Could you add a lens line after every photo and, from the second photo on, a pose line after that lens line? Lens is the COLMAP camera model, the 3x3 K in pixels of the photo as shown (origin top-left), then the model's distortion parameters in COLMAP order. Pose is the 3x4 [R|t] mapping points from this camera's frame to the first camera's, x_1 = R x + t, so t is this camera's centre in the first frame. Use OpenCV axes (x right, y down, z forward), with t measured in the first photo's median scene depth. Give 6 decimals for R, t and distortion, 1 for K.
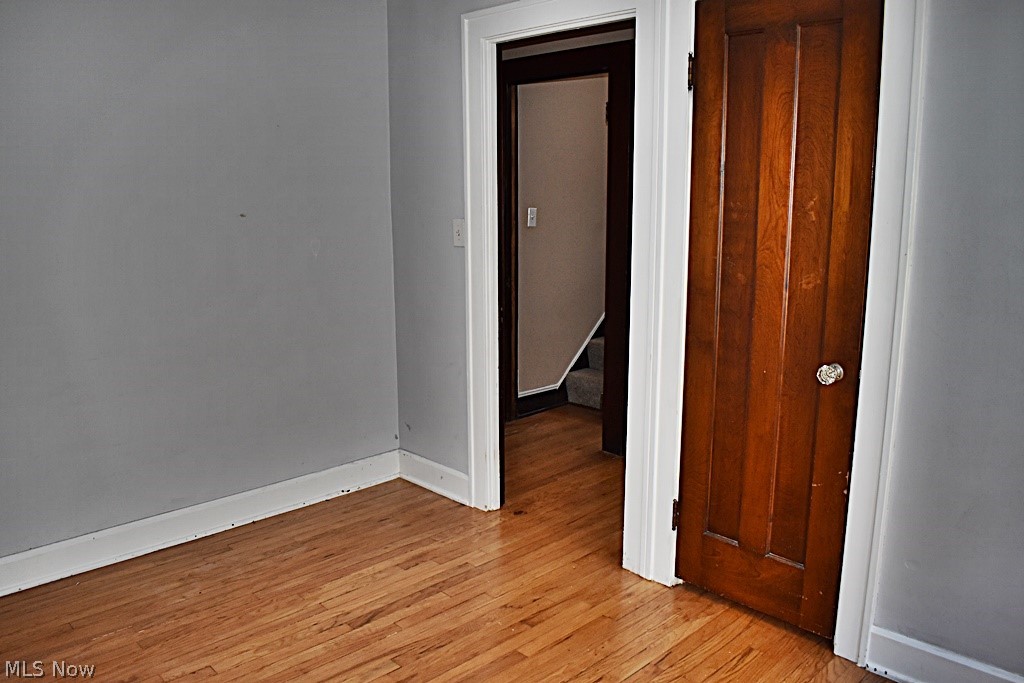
lens RADIAL K [[797.1, 0, 512.8], [0, 797.1, 339.1], [0, 0, 1]] dist [-0.097416, 0.018776]
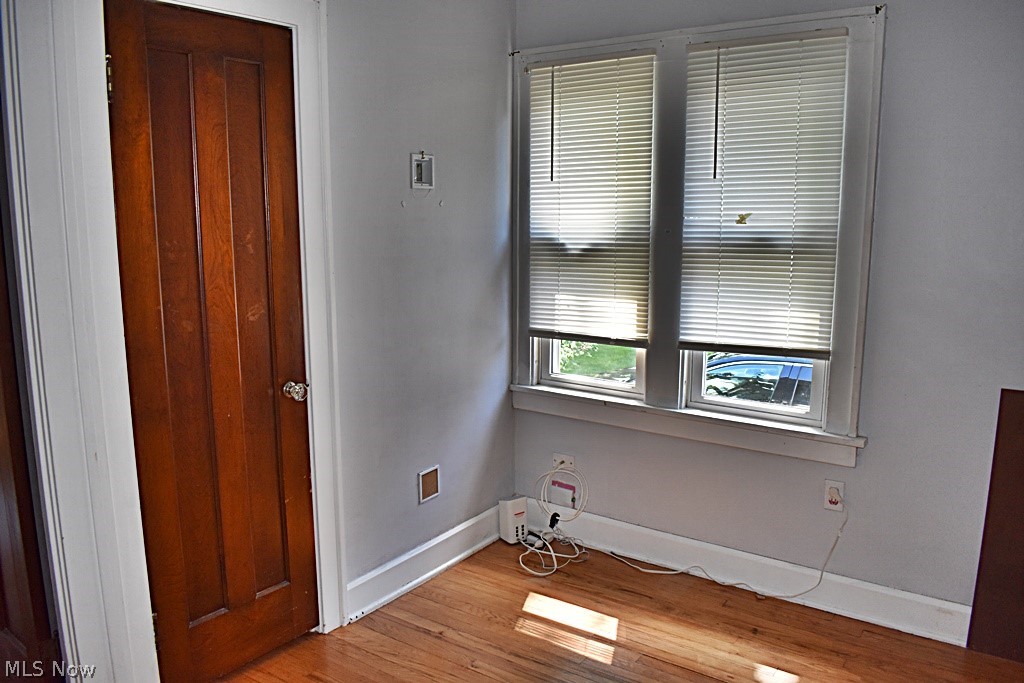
lens RADIAL K [[797.1, 0, 512.1], [0, 797.1, 345.3], [0, 0, 1]] dist [-0.097416, 0.018776]
pose [[-0.169938, -0.168185, 0.970997, -0.664514], [0.191105, 0.960999, 0.199900, -0.169770], [-0.966747, 0.219533, -0.131169, 0.803558]]
